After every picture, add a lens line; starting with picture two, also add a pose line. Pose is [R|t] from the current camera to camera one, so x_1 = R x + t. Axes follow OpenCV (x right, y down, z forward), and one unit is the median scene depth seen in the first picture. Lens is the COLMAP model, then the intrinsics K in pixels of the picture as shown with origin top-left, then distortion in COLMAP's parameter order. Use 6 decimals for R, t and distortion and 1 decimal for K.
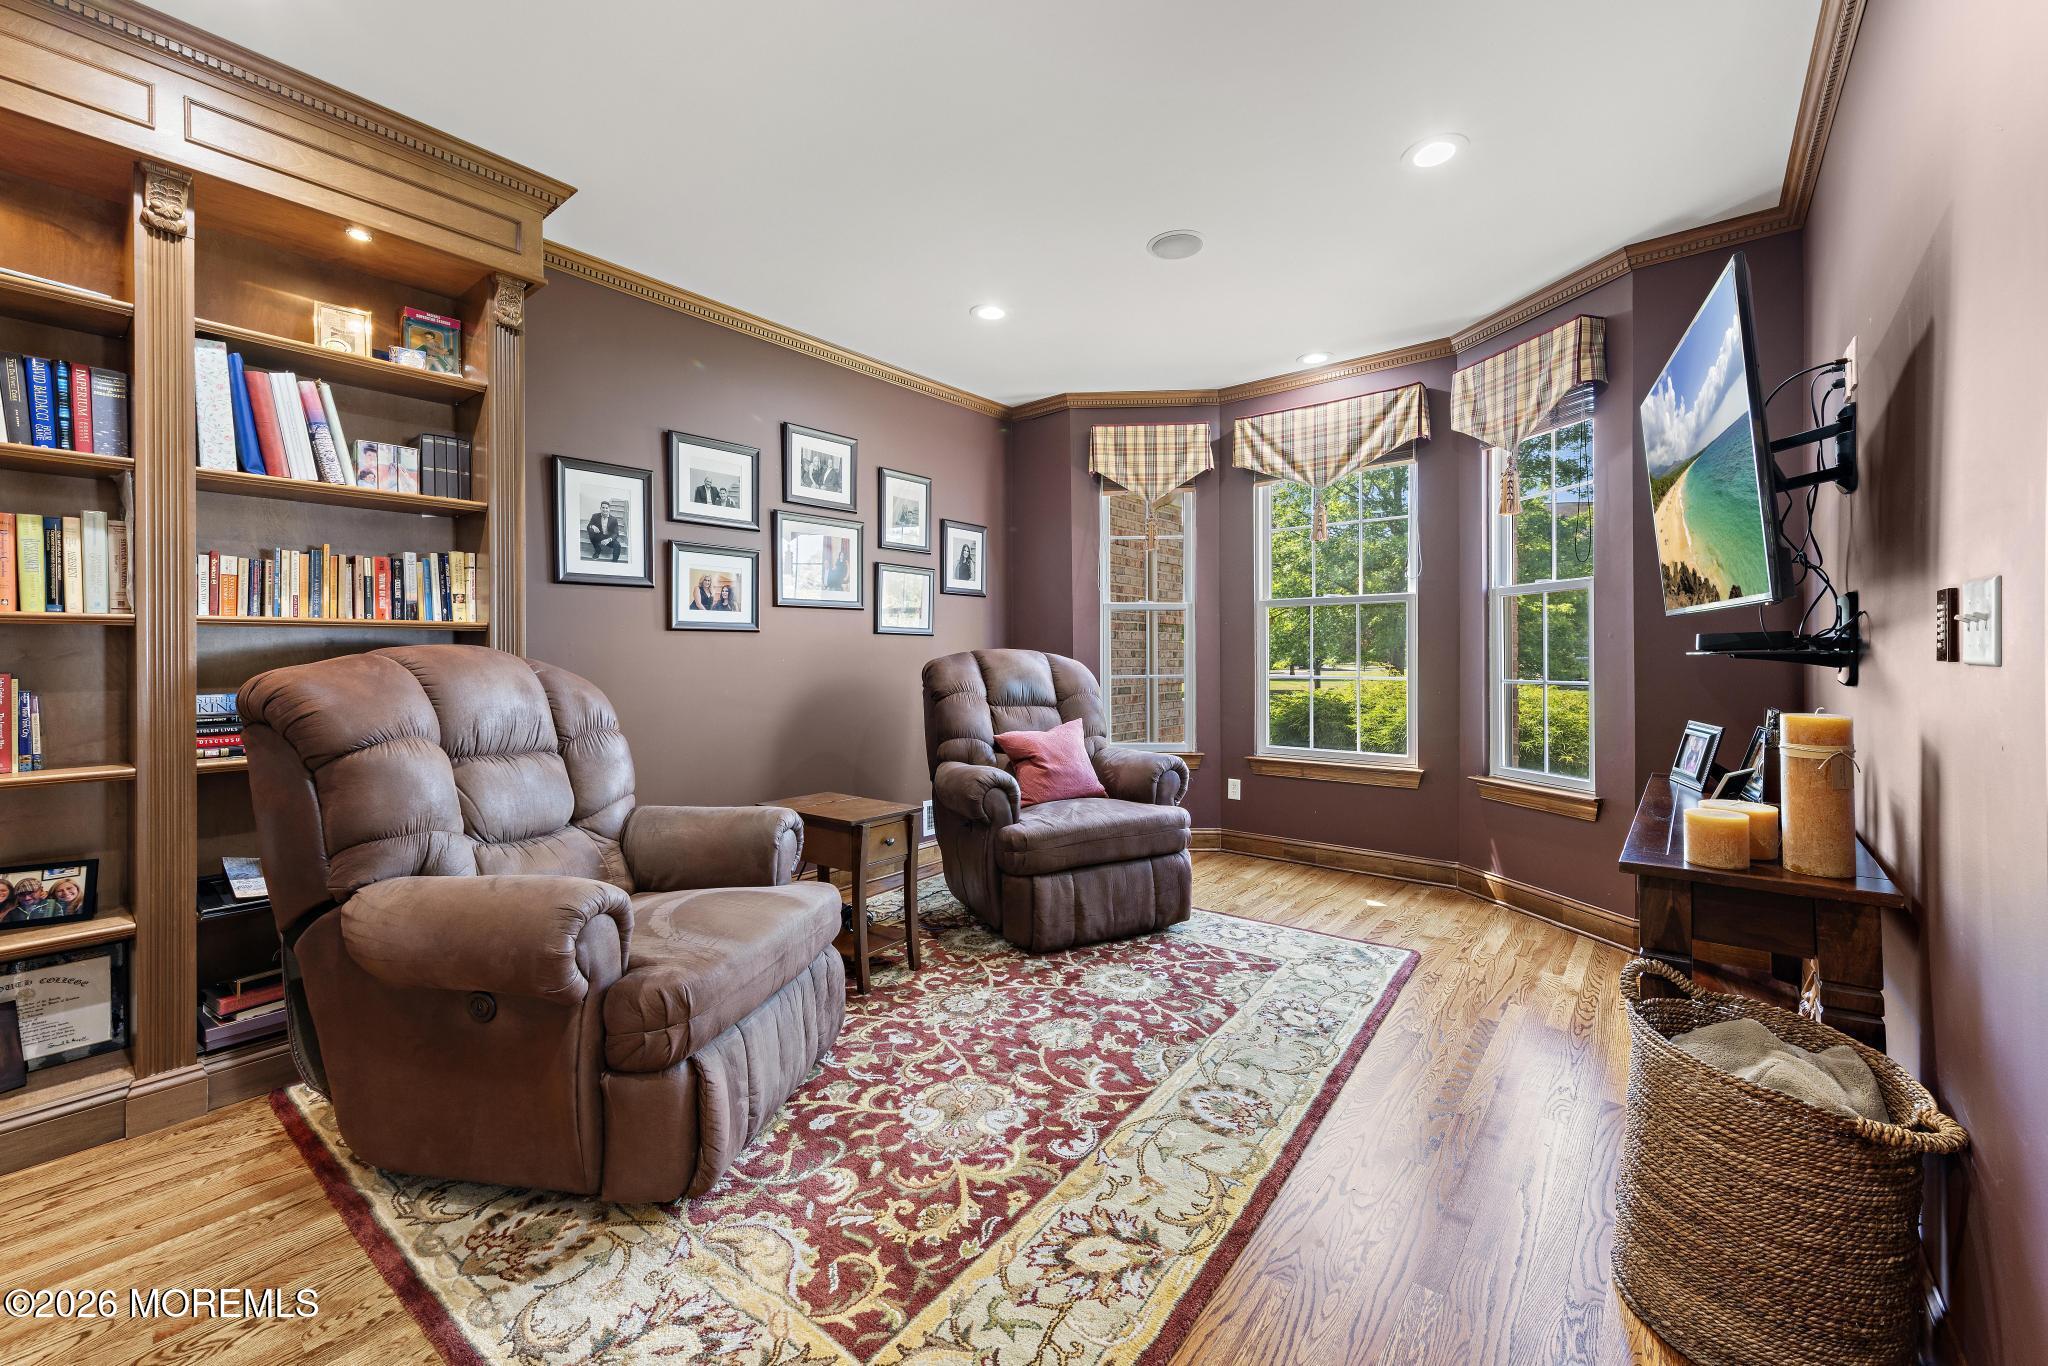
lens RADIAL K [[798.5, 0, 1014.1], [0, 798.5, 661.3], [0, 0, 1]] dist [0.003900, -0.001672]
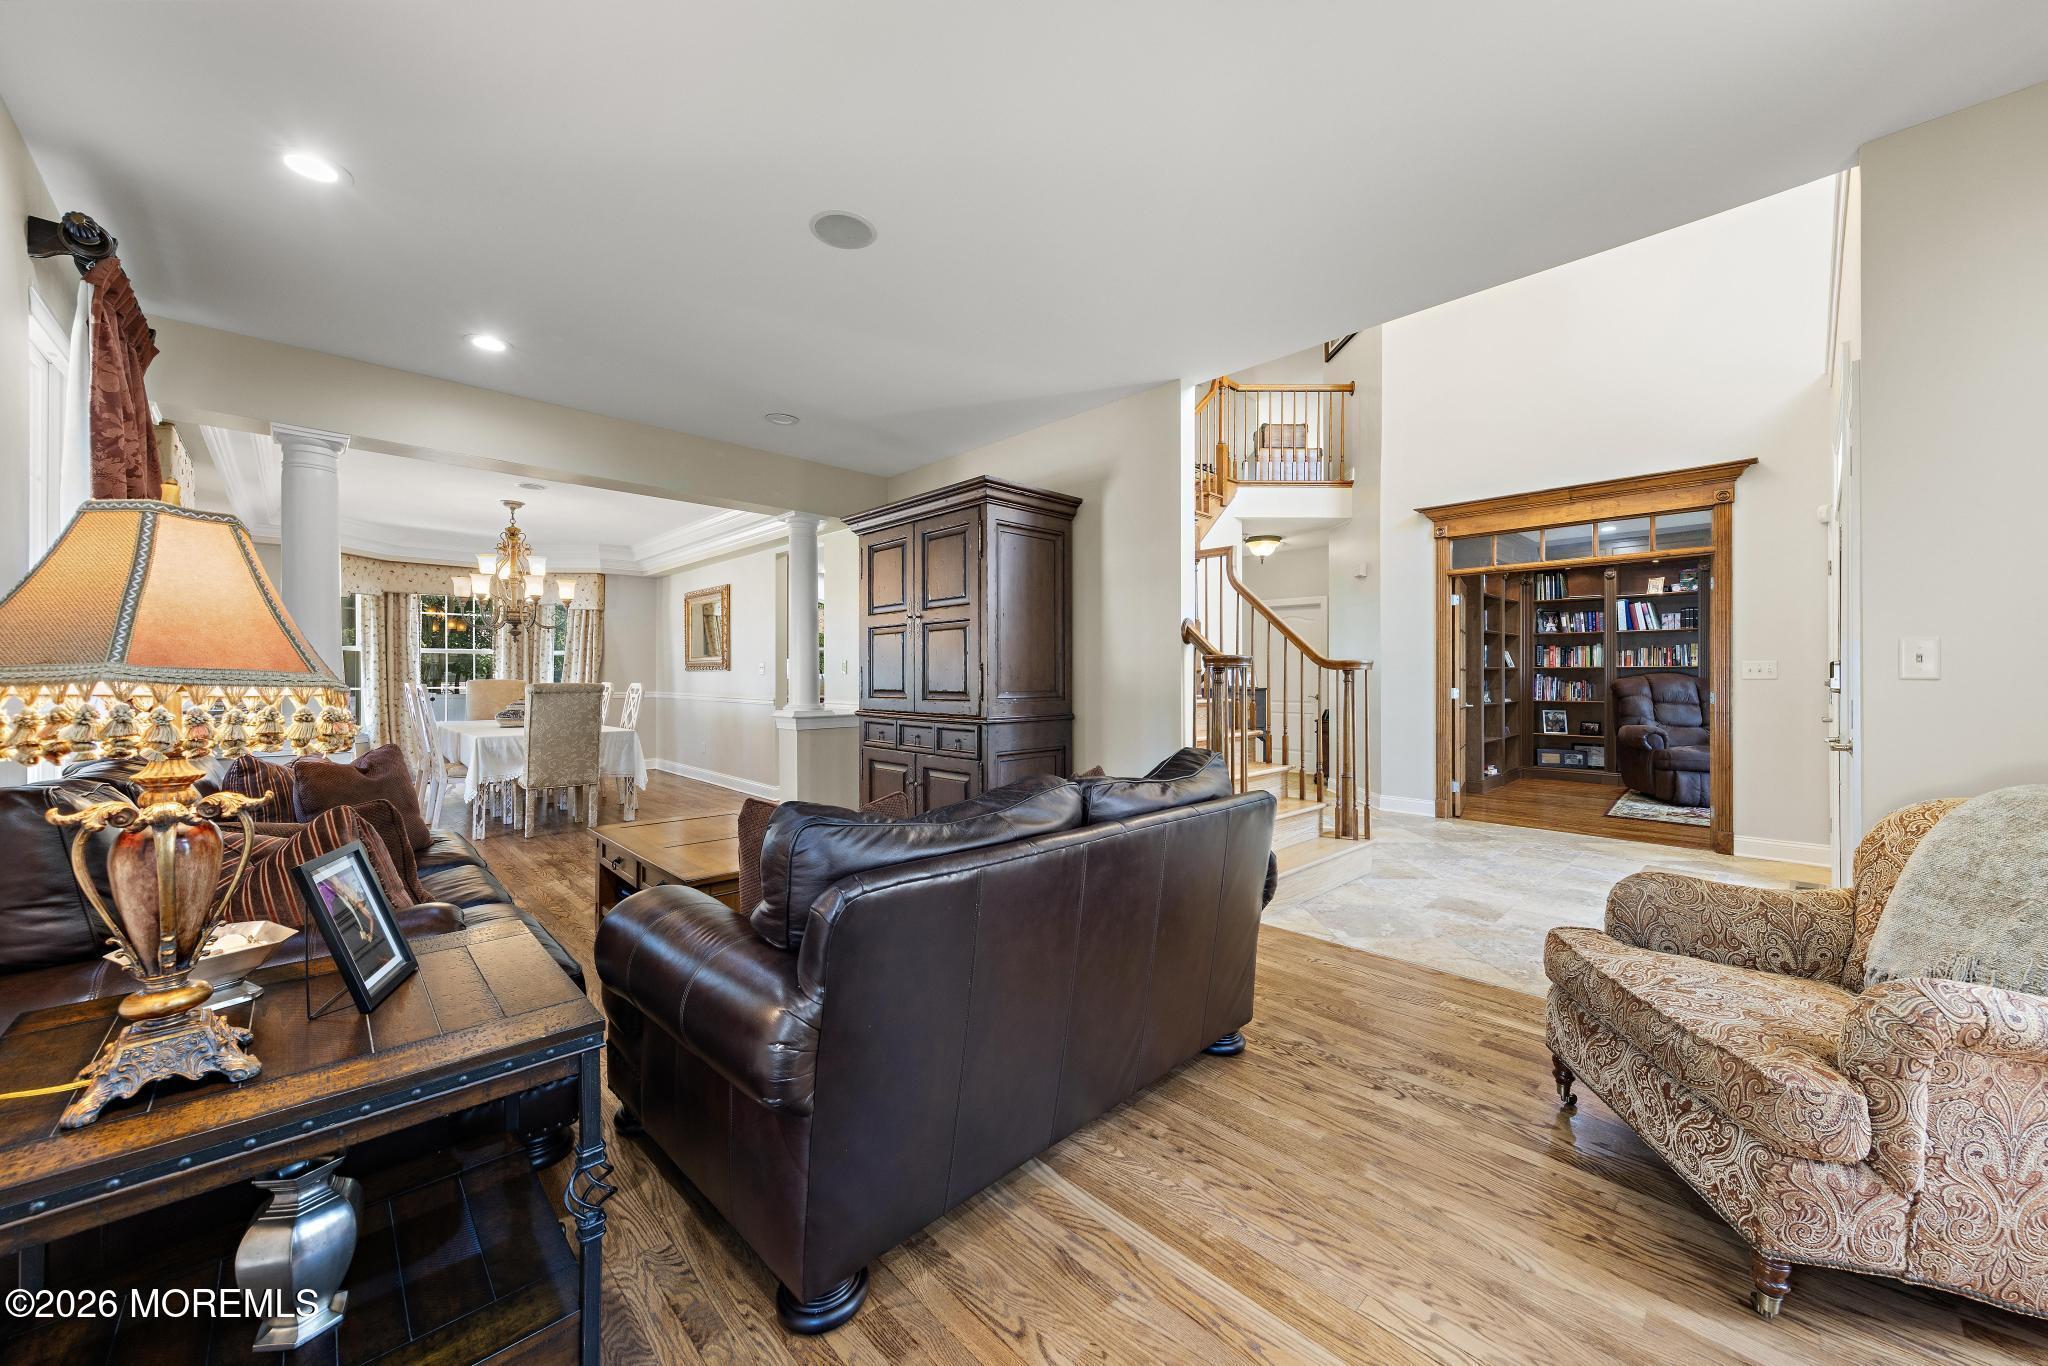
lens RADIAL K [[747.5, 0, 1026.5], [0, 747.5, 675.2], [0, 0, 1]] dist [0.001789, -0.000001]
pose [[-0.118346, 0.006560, -0.992951, 3.037208], [-0.002502, 0.999973, 0.006905, -0.028701], [0.992969, 0.003302, -0.118327, -1.508543]]
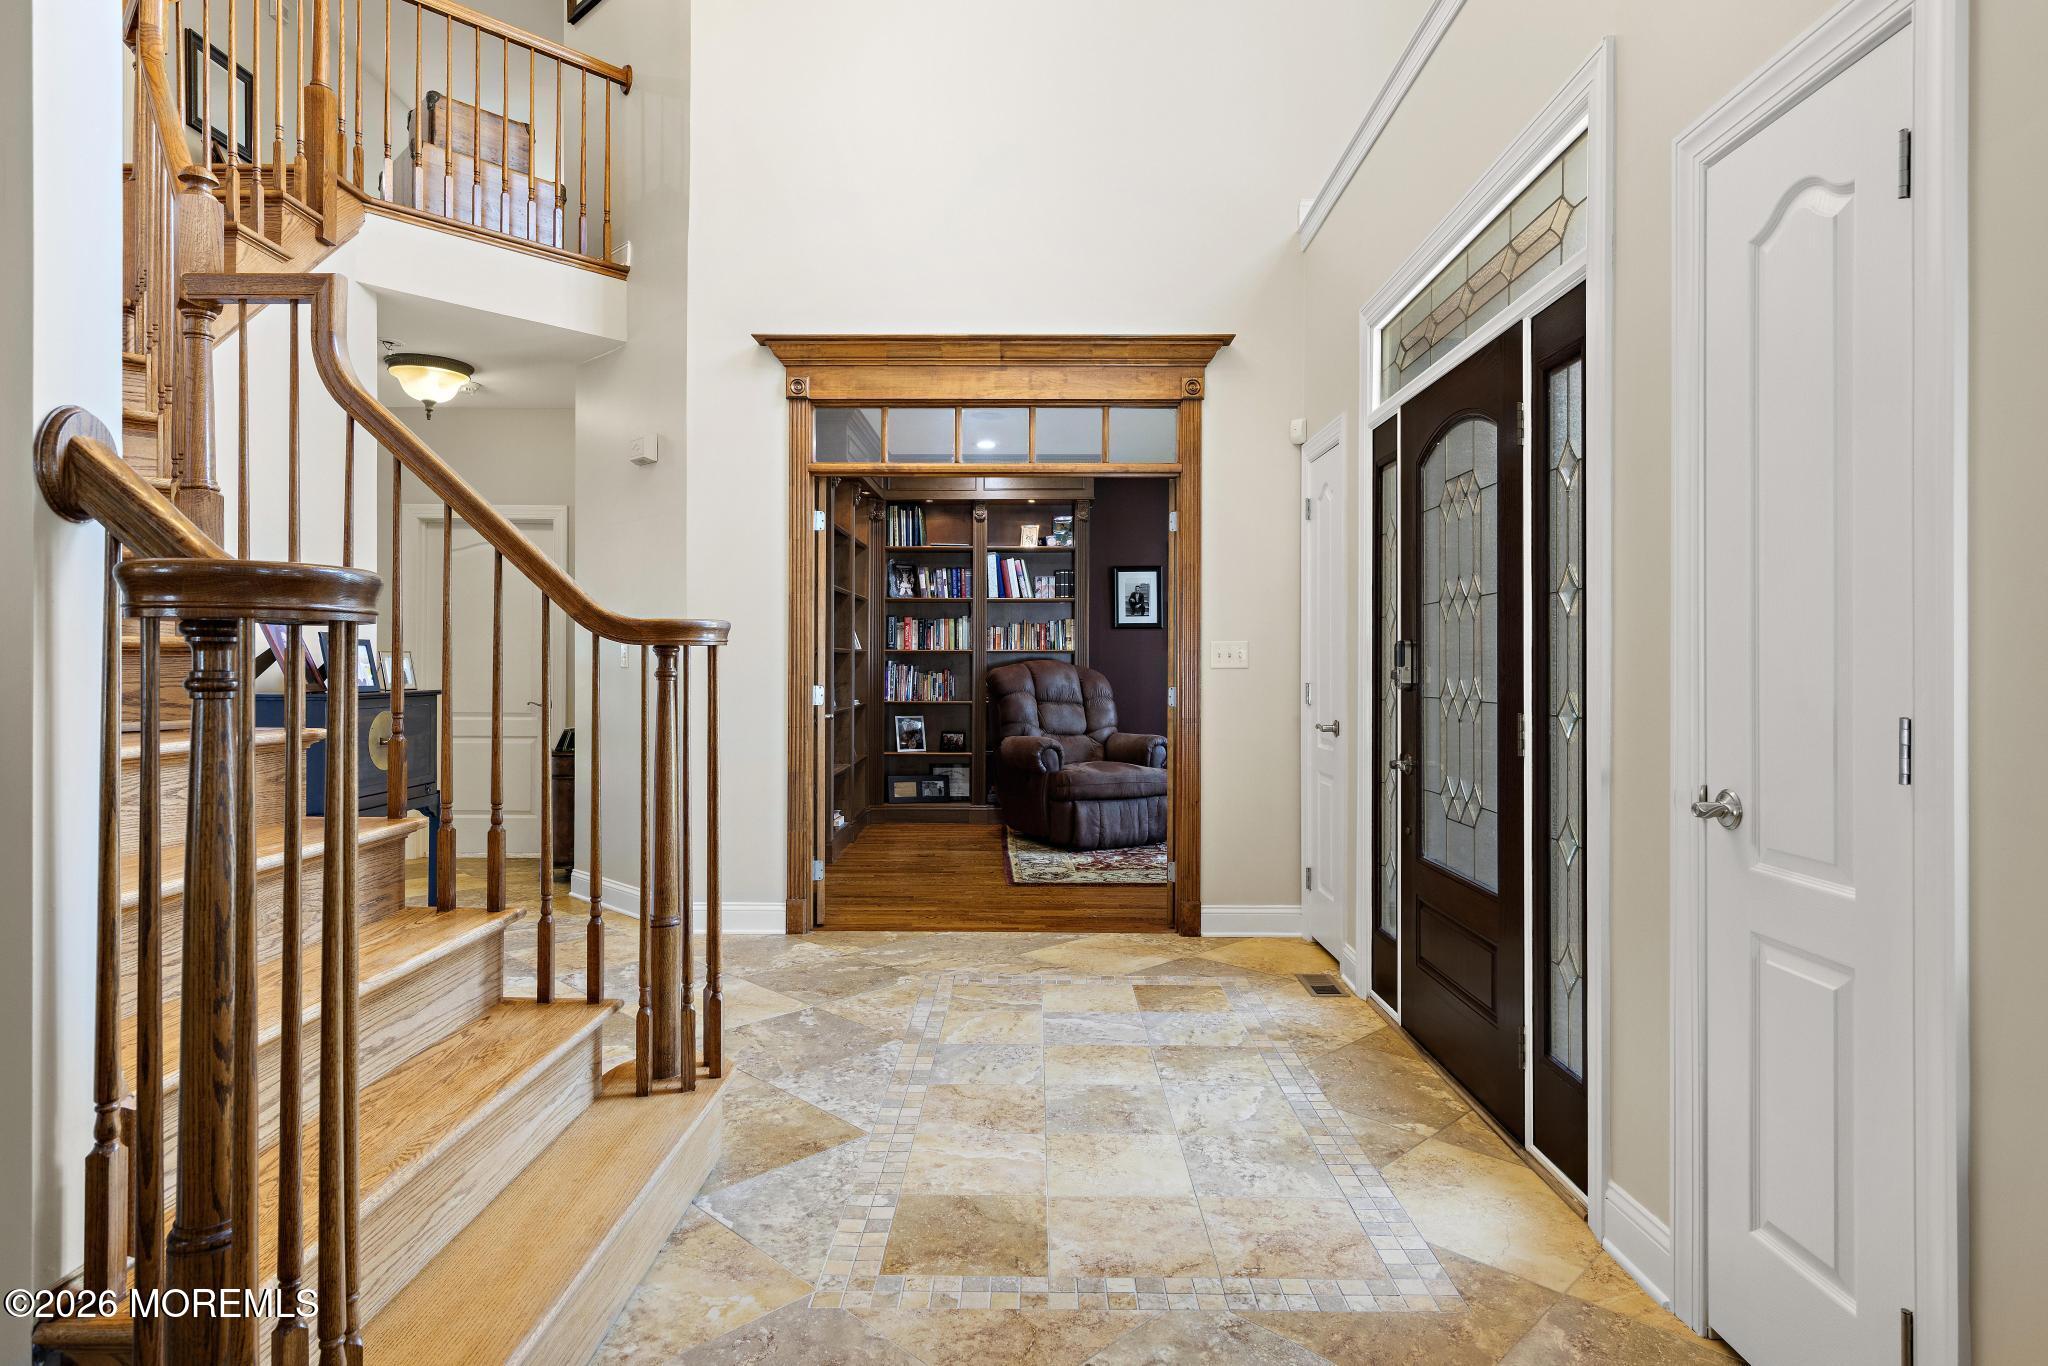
lens RADIAL K [[1117.2, 0, 1023.2], [0, 1117.2, 658.1], [0, 0, 1]] dist [0.006852, 0.002986]
pose [[0.625198, 0.004478, -0.780454, 2.058644], [-0.009625, 0.999952, -0.001973, -0.018969], [0.780407, 0.008746, 0.625211, -1.322480]]
